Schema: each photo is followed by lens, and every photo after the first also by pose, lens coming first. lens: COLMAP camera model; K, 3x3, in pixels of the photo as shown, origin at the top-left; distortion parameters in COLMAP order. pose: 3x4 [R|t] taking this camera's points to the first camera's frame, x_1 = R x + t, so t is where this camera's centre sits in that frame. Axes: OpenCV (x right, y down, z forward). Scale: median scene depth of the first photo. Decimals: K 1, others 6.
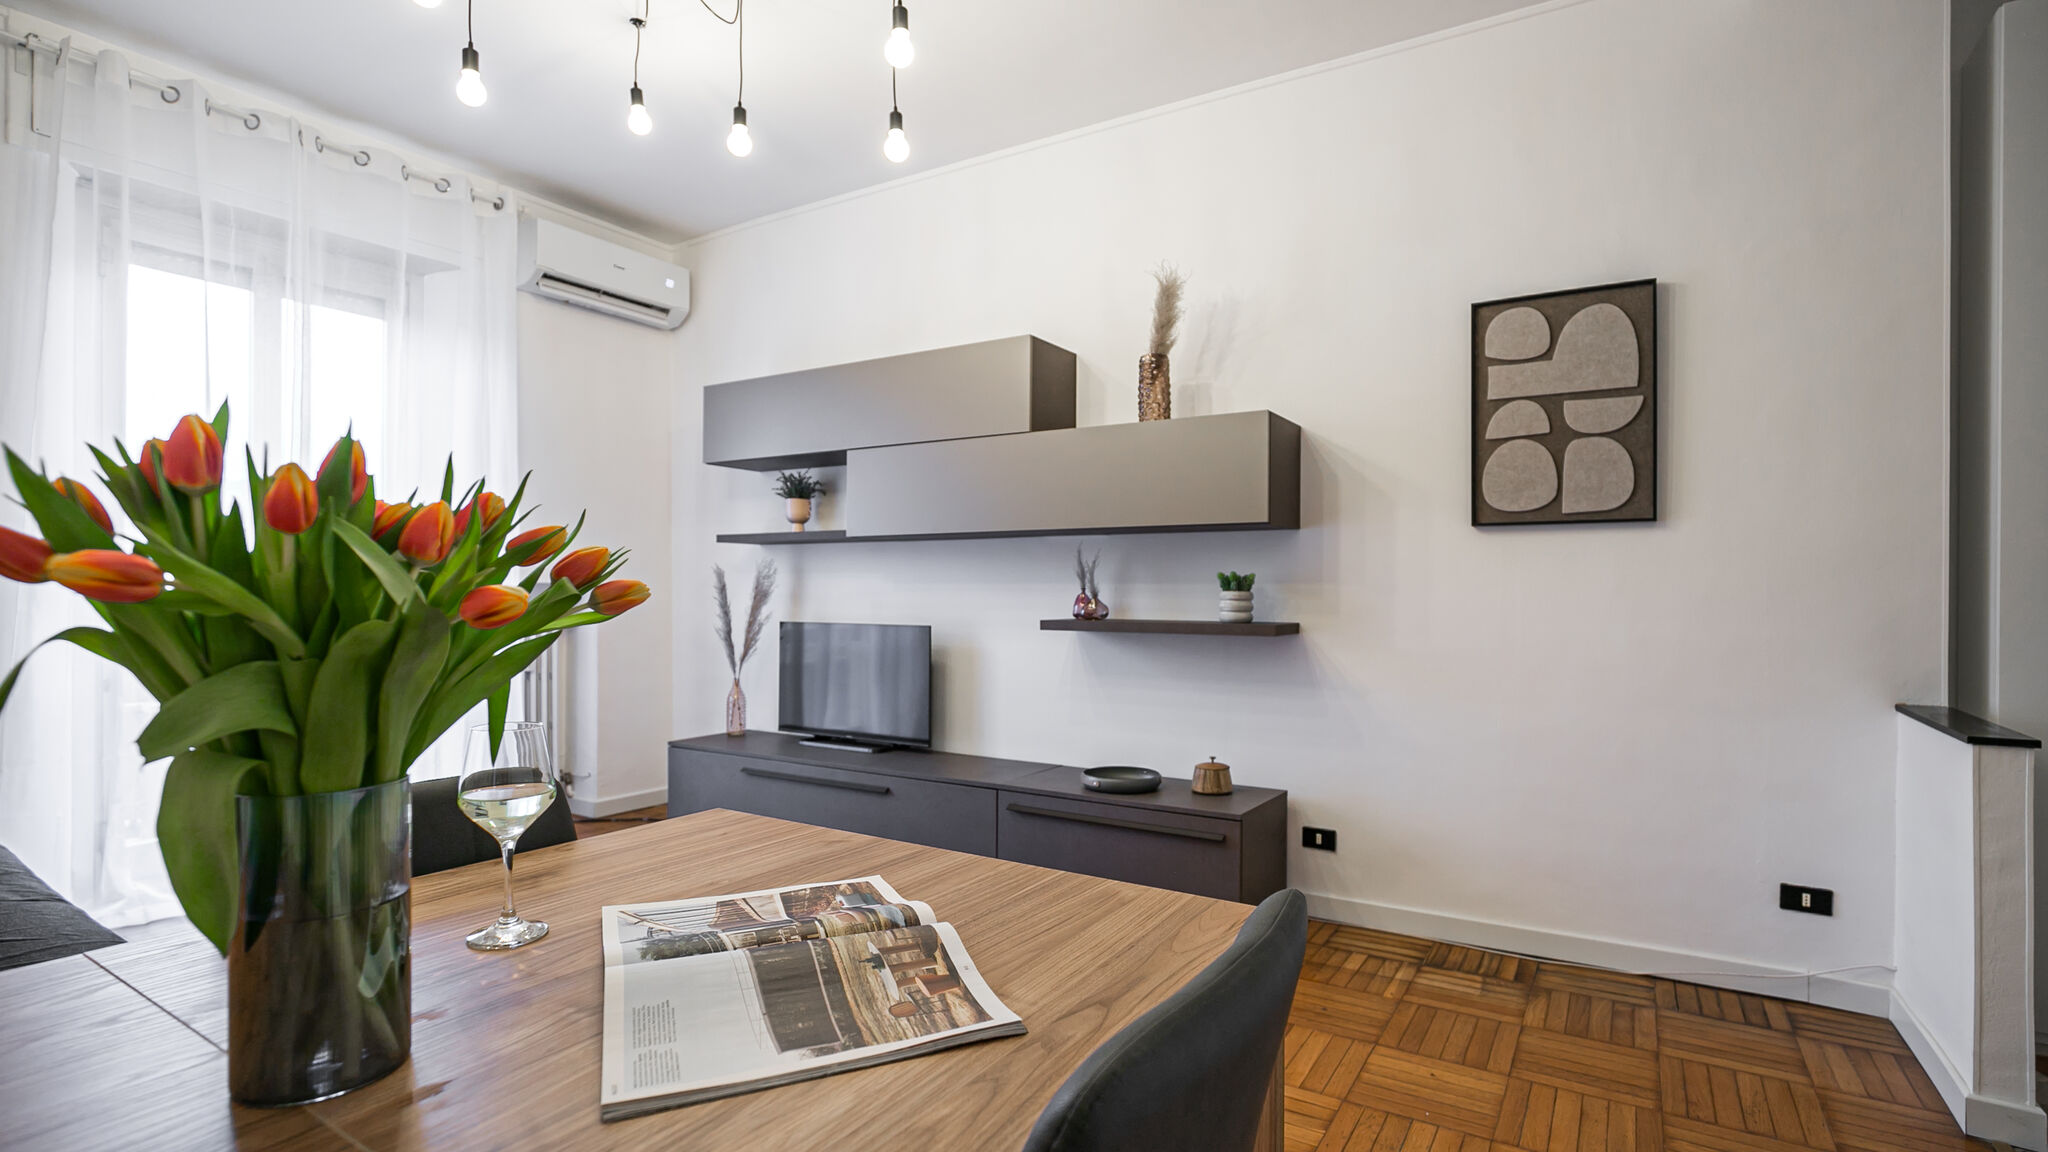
lens RADIAL K [[964.8, 0, 1083.5], [0, 964.8, 585.1], [0, 0, 1]] dist [-0.008334, 0.000245]
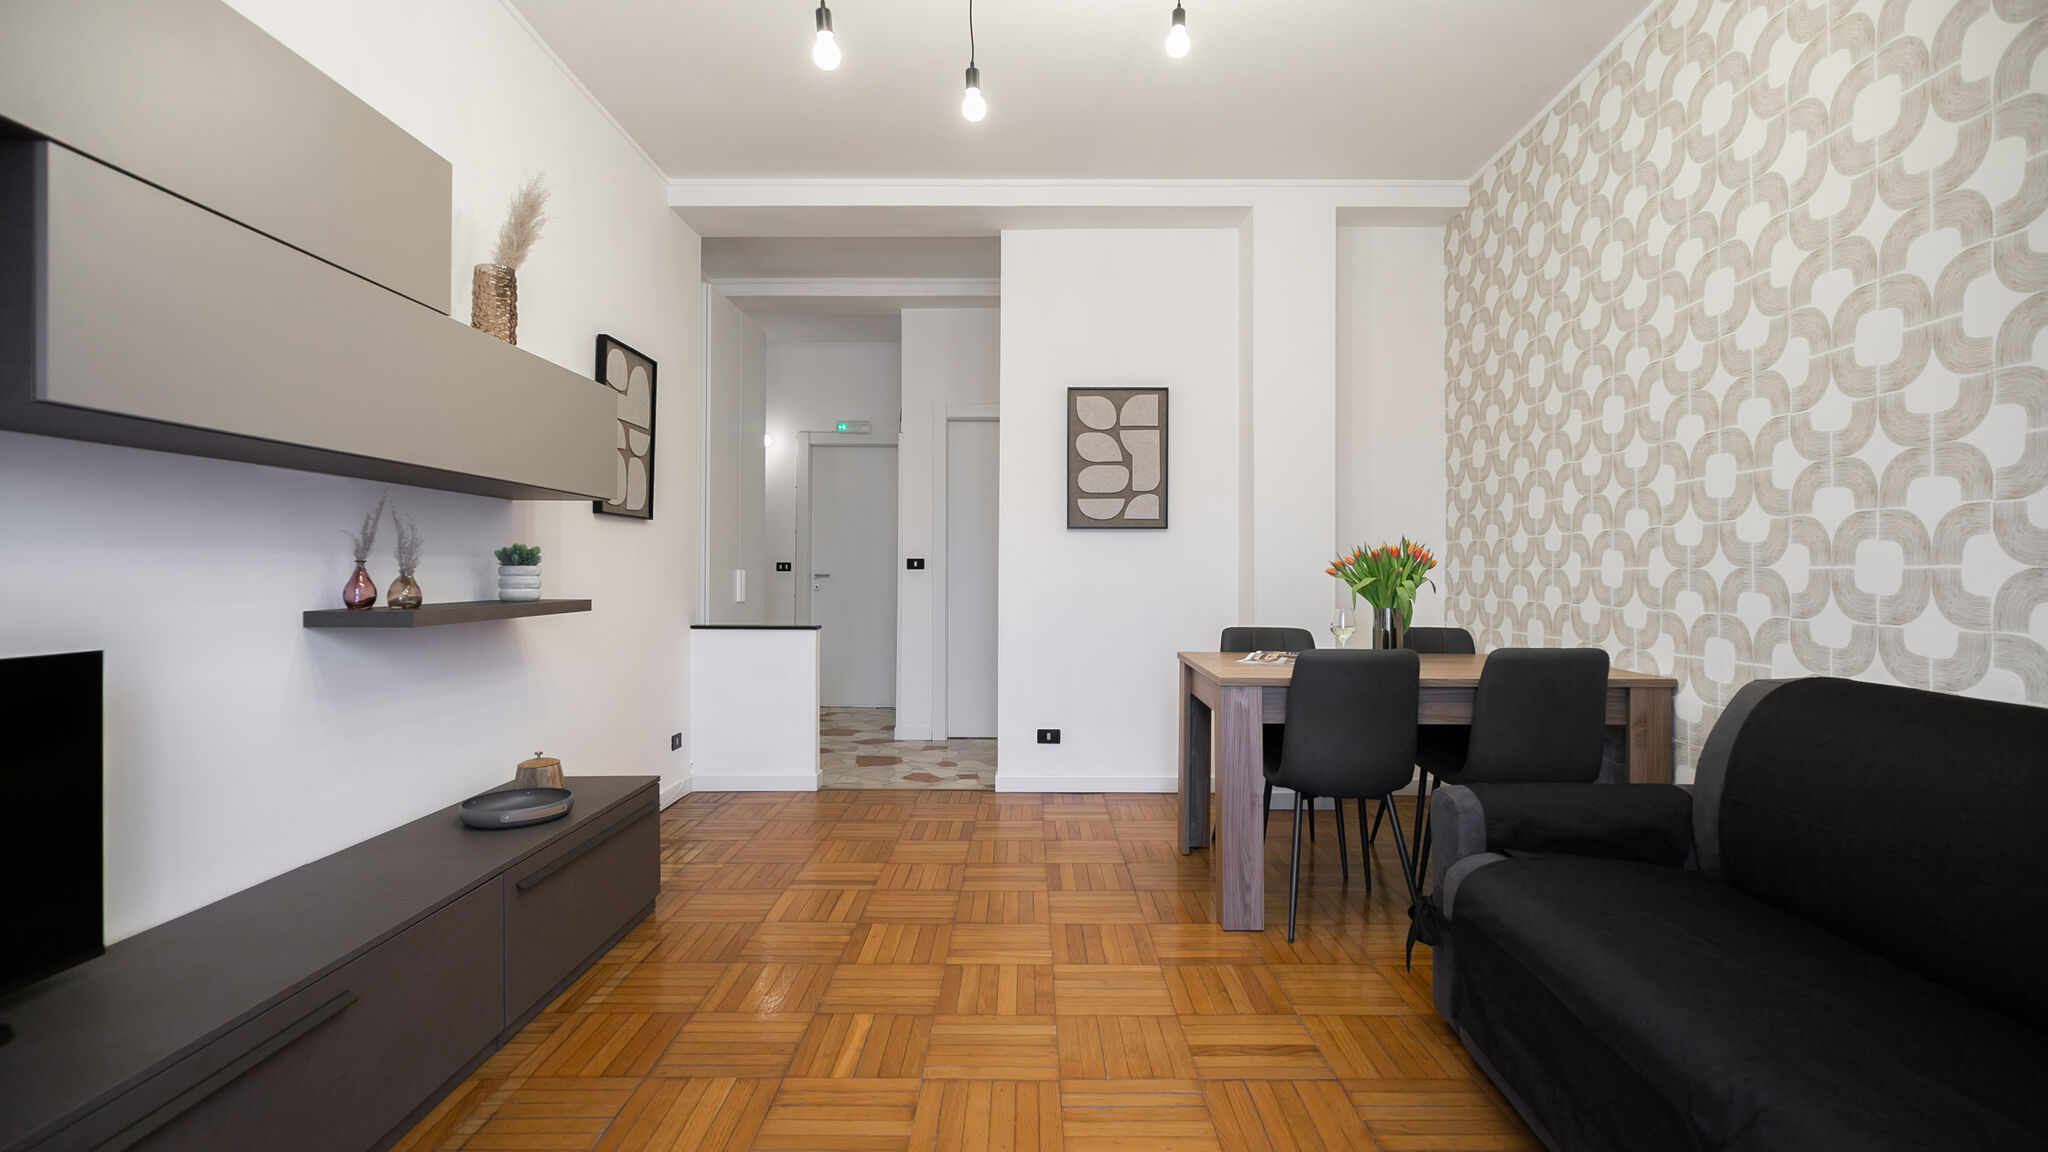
lens RADIAL K [[939.1, 0, 1032.9], [0, 939.1, 557.5], [0, 0, 1]] dist [-0.004573, 0.000274]
pose [[-0.510100, 0.006121, 0.860093, -0.827049], [-0.009718, 0.999870, -0.012880, 0.005540], [-0.860060, -0.014928, -0.509974, 1.032661]]
